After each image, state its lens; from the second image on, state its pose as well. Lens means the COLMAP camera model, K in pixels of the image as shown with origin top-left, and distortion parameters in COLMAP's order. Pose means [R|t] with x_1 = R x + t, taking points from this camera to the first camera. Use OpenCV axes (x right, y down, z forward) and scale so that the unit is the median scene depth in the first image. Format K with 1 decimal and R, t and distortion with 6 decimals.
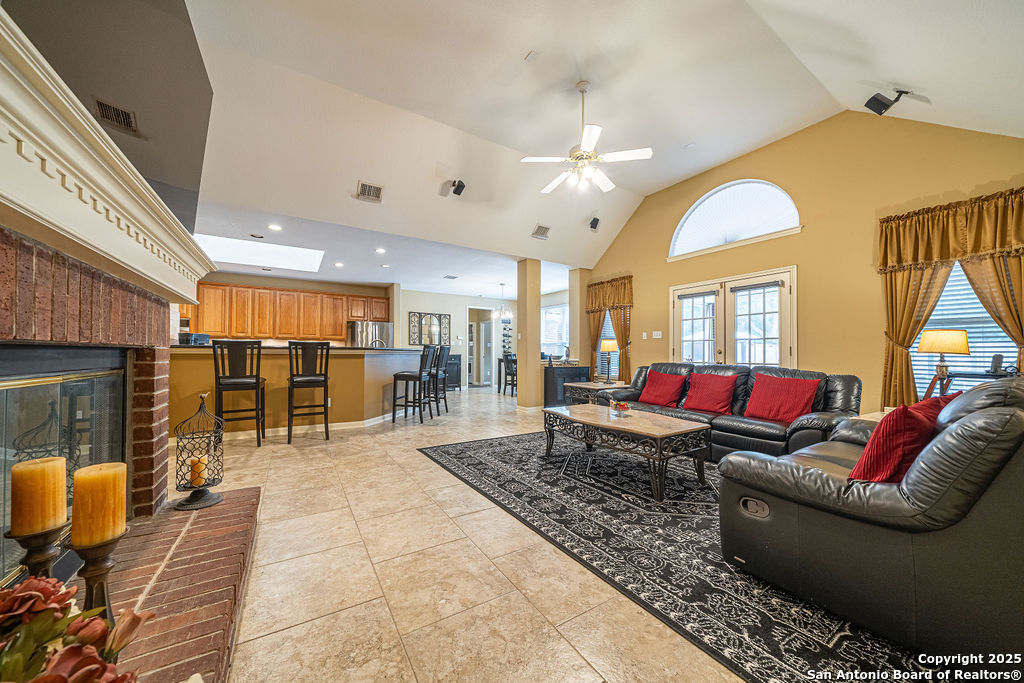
lens RADIAL K [[357.9, 0, 514.0], [0, 357.9, 345.7], [0, 0, 1]] dist [-0.010551, 0.000021]
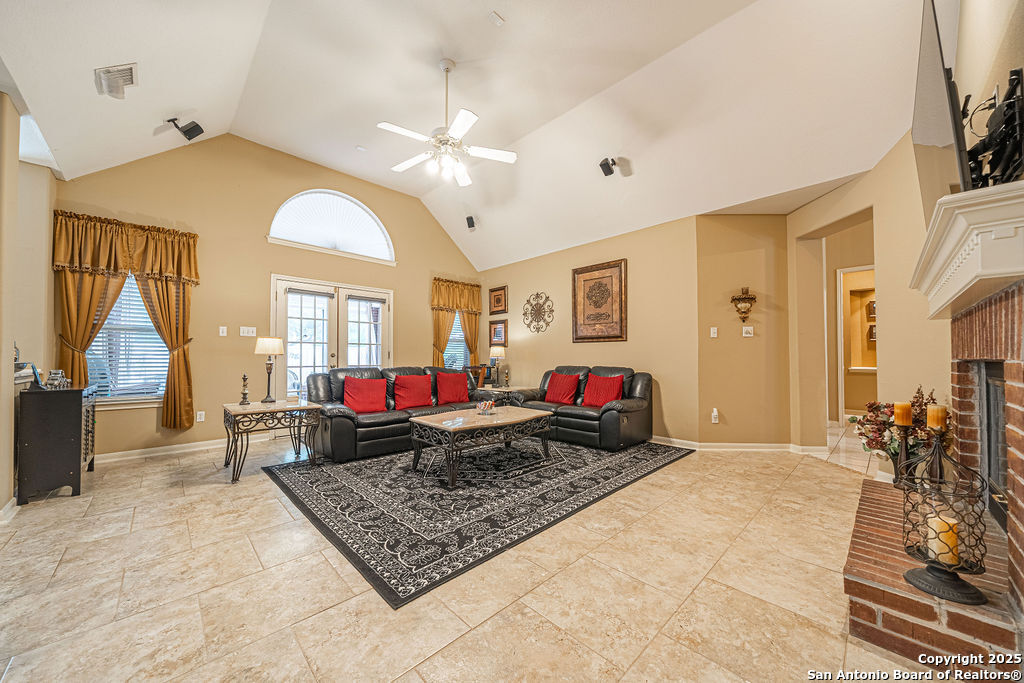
lens RADIAL K [[357.9, 0, 505.6], [0, 357.9, 348.9], [0, 0, 1]] dist [-0.010551, 0.000021]
pose [[-0.192436, 0.013617, 0.981215, -0.724618], [-0.026402, 0.999470, -0.019048, 0.008541], [-0.980954, -0.029571, -0.191974, 1.023038]]
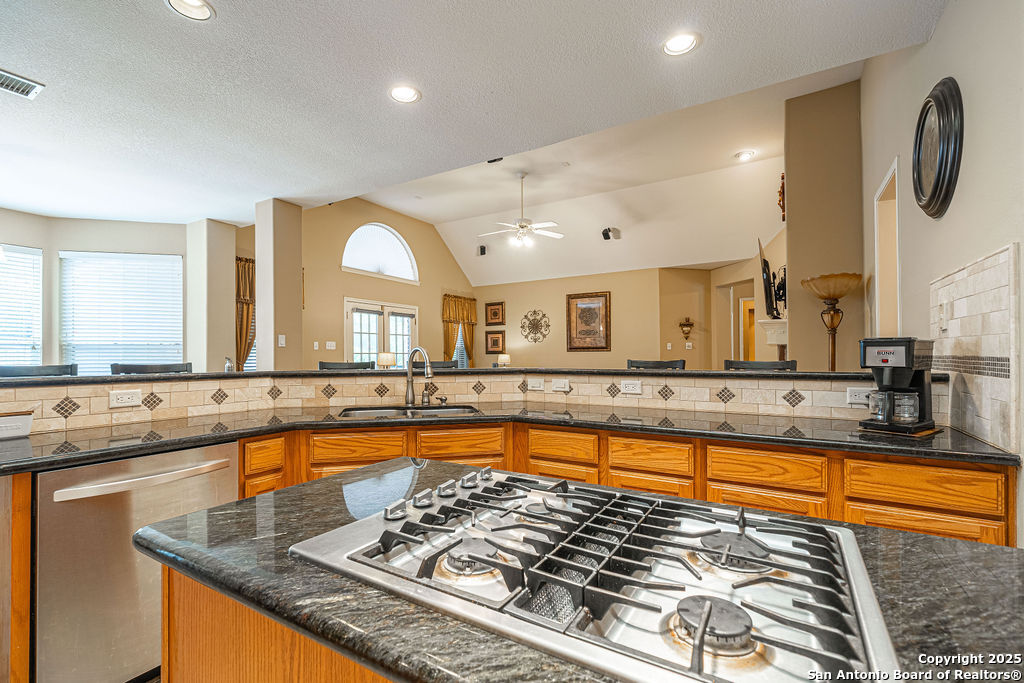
lens RADIAL K [[456.1, 0, 502.2], [0, 456.1, 351.6], [0, 0, 1]] dist [0.000776, -0.000056]
pose [[-0.431099, 0.003740, 0.902297, -1.392692], [-0.019176, 0.999728, -0.013306, -0.012993], [-0.902101, -0.023039, -0.430910, 1.848445]]
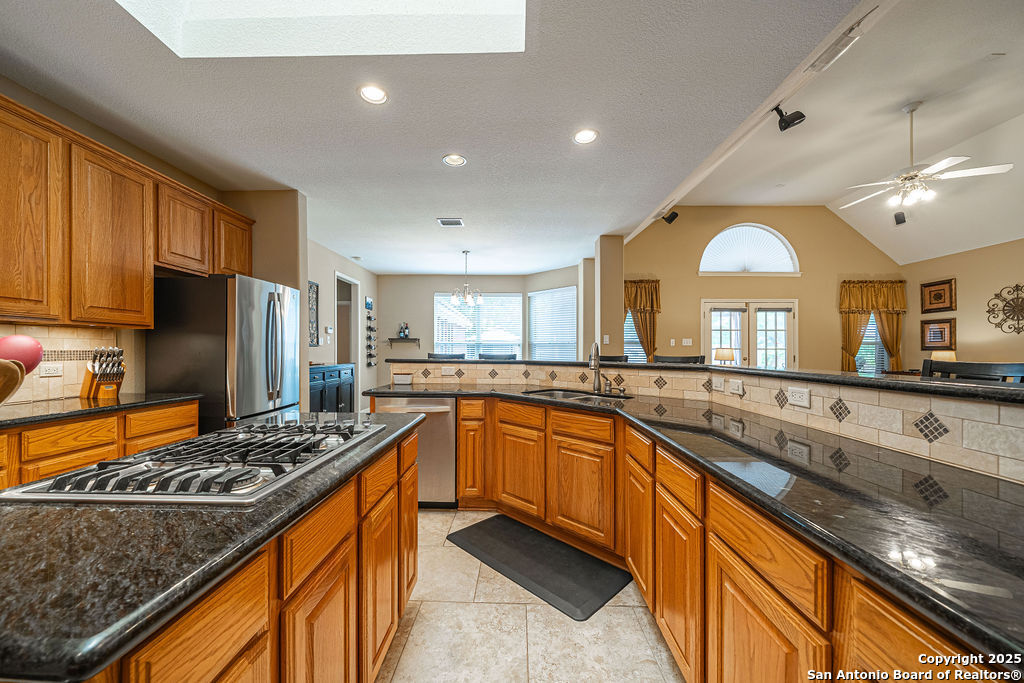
lens RADIAL K [[374.3, 0, 509.5], [0, 374.3, 349.4], [0, 0, 1]] dist [-0.003237, -0.000254]
pose [[0.556981, -0.000331, 0.830525, -1.356764], [-0.020532, 0.999689, 0.014168, -0.022890], [-0.830271, -0.024943, 0.556801, 1.369518]]
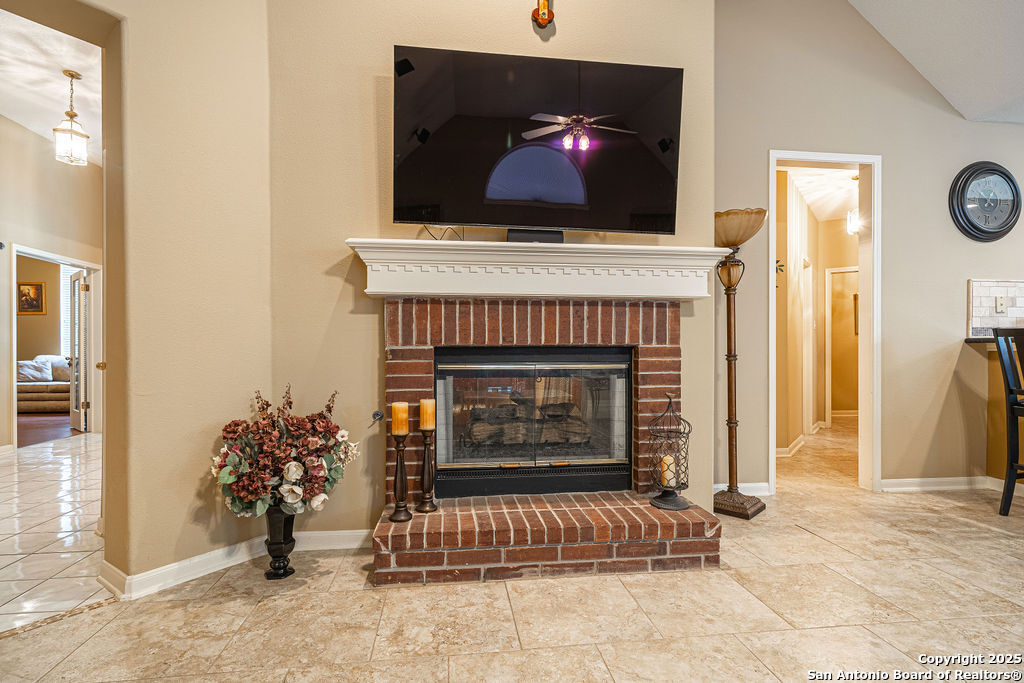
lens RADIAL K [[502.5, 0, 502.3], [0, 502.5, 343.5], [0, 0, 1]] dist [-0.001749, -0.000144]
pose [[-0.434523, -0.007774, -0.900627, 0.291774], [0.019298, 0.999653, -0.017939, 0.009063], [0.900454, -0.025175, -0.434222, 0.619180]]
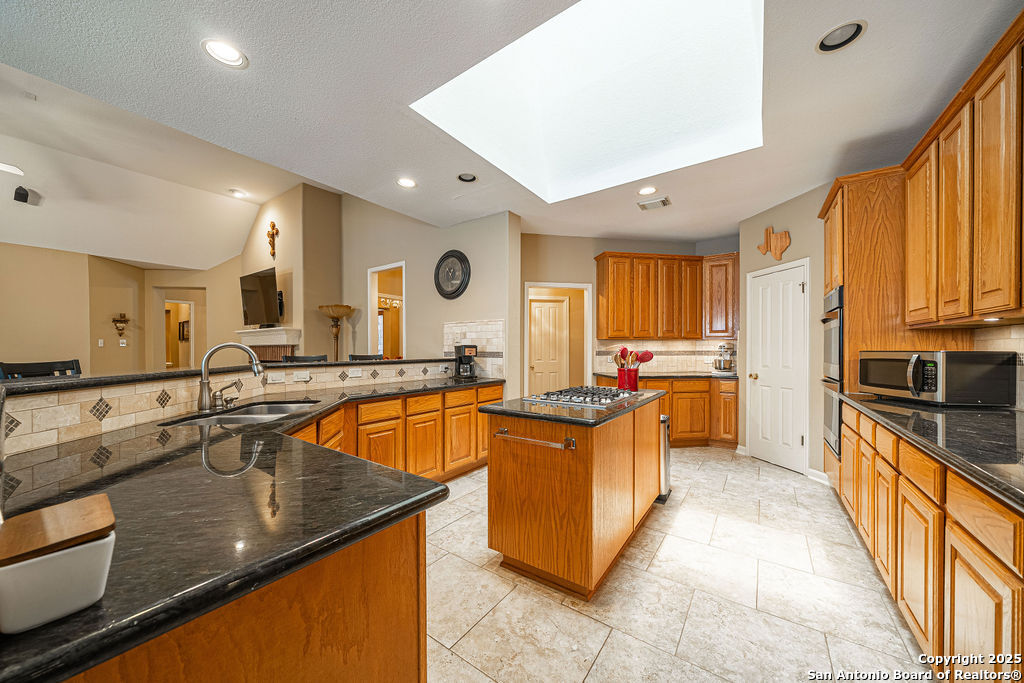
lens RADIAL K [[357.9, 0, 510.3], [0, 357.9, 348.4], [0, 0, 1]] dist [-0.010551, 0.000021]
pose [[-0.925533, -0.002330, -0.378660, -0.825261], [0.008417, 0.999607, -0.026723, -0.002141], [0.378573, -0.027921, -0.925150, 2.303146]]
